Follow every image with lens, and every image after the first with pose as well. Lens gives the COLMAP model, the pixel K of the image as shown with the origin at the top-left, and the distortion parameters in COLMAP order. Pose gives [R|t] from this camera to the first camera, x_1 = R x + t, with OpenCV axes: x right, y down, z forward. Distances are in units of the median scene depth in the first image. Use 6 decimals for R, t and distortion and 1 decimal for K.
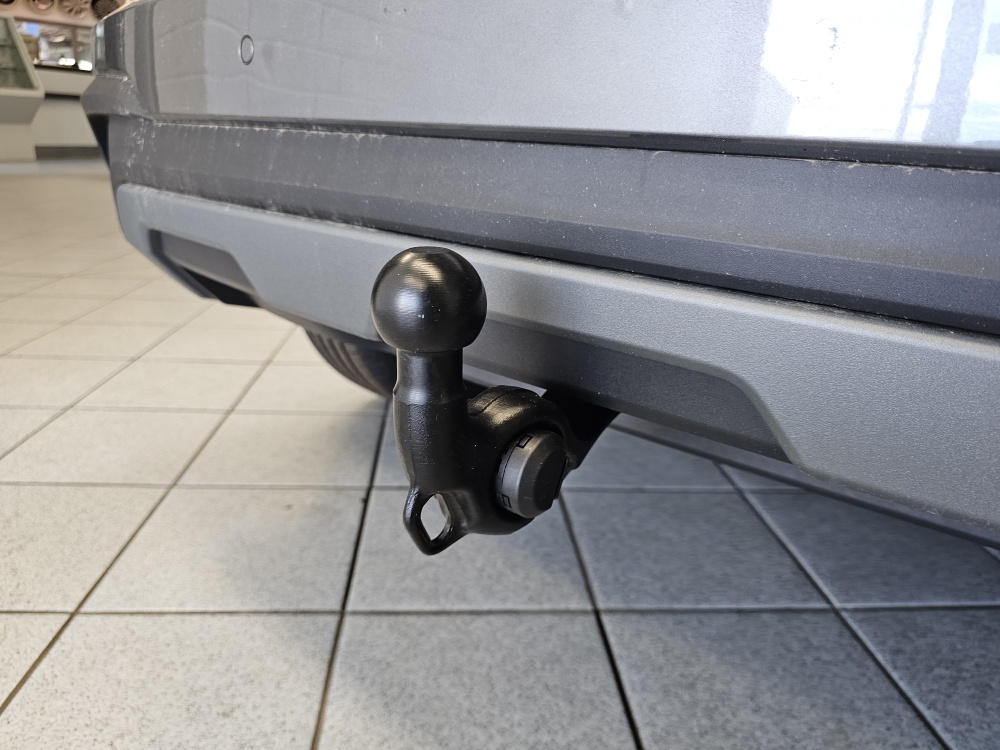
lens RADIAL K [[689.9, 0, 499.9], [0, 689.9, 365.8], [0, 0, 1]] dist [0.052321, -0.075403]
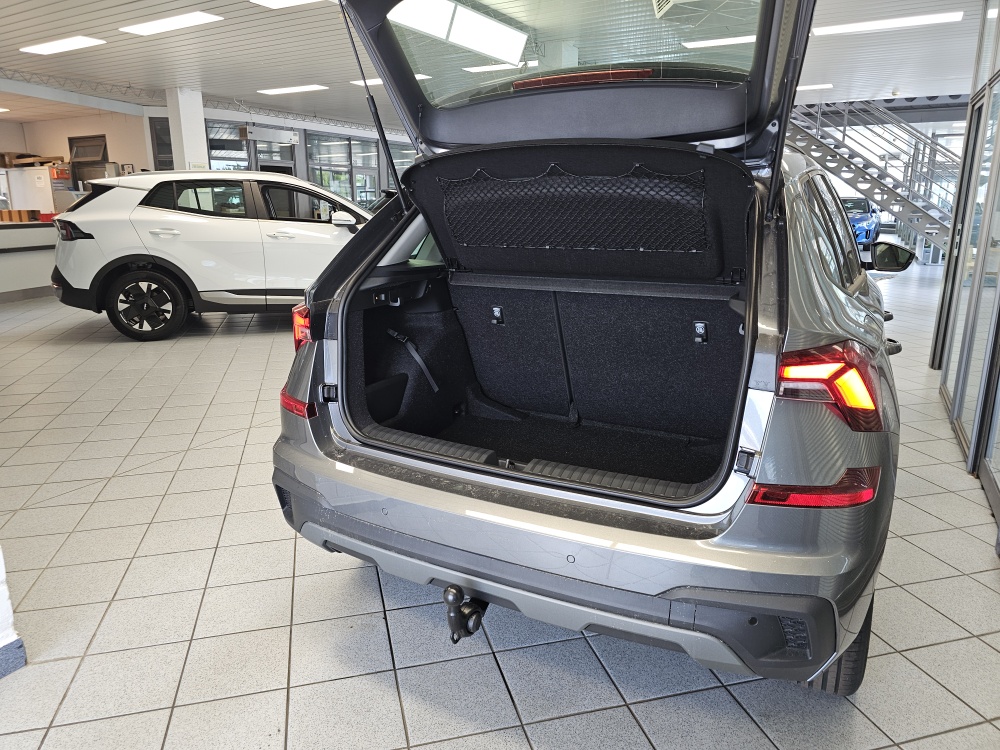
lens RADIAL K [[689.9, 0, 499.9], [0, 689.9, 365.8], [0, 0, 1]] dist [0.052321, -0.075403]
pose [[0.979509, -0.089307, 0.180518, -0.476734], [0.102286, 0.992701, -0.063900, -1.250259], [-0.173494, 0.081055, 0.981494, -3.777504]]
